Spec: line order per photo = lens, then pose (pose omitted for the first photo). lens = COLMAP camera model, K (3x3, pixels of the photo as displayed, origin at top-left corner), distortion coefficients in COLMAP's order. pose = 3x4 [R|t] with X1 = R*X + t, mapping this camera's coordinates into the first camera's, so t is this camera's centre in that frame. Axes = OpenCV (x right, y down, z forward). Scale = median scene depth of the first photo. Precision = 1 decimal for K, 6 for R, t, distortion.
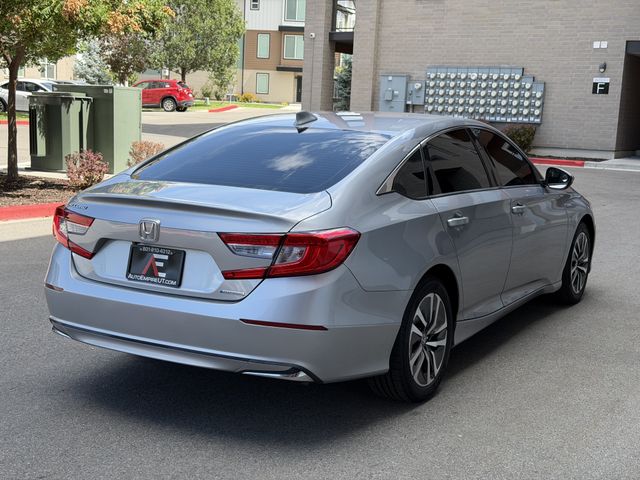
lens RADIAL K [[892.1, 0, 320.0], [0, 892.1, 240.0], [0, 0, 1]] dist [0.182661, -0.410092]
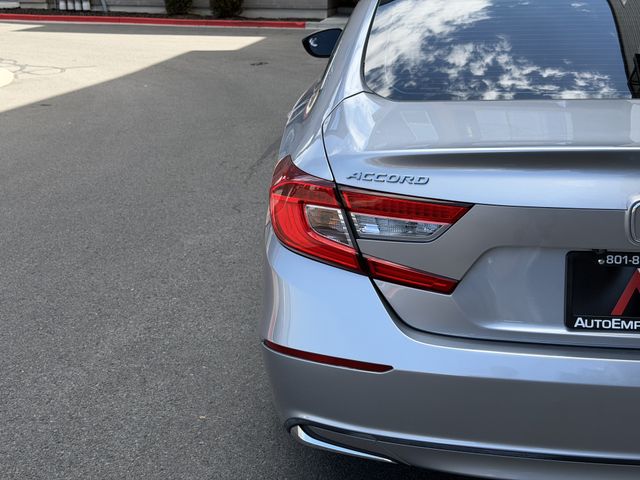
lens RADIAL K [[892.1, 0, 320.0], [0, 892.1, 240.0], [0, 0, 1]] dist [0.182661, -0.410092]
pose [[0.908093, -0.149399, 0.391212, -0.092527], [0.090985, 0.982269, 0.163918, -0.016091], [-0.408764, -0.113259, 0.905585, 0.118627]]
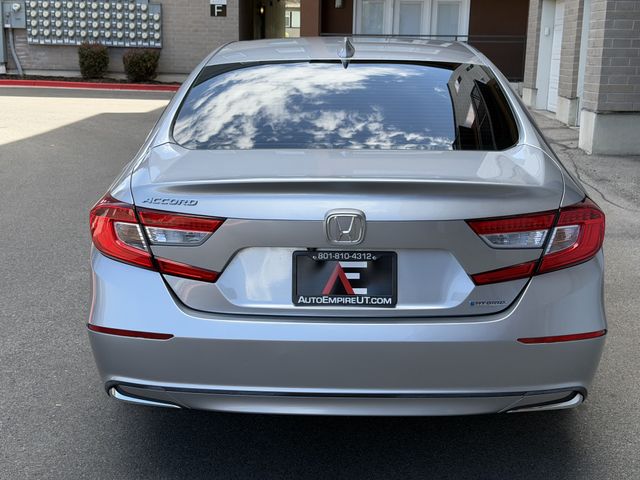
lens RADIAL K [[892.1, 0, 320.0], [0, 892.1, 240.0], [0, 0, 1]] dist [0.182661, -0.410092]
pose [[0.872132, -0.130004, 0.471682, -0.092616], [0.091124, 0.990345, 0.104470, -0.012976], [-0.480709, -0.048130, 0.875558, 0.077444]]
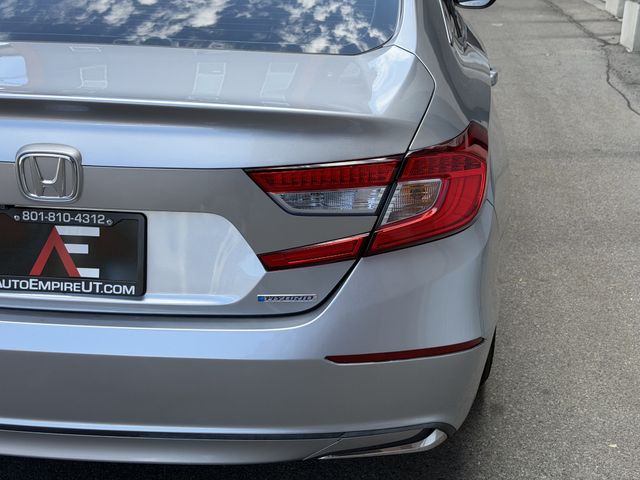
lens RADIAL K [[892.1, 0, 320.0], [0, 892.1, 240.0], [0, 0, 1]] dist [0.182661, -0.410092]
pose [[0.905761, -0.151839, 0.395654, -0.044069], [0.068123, 0.973636, 0.217697, -0.011363], [-0.418278, -0.170228, 0.892225, 0.102854]]
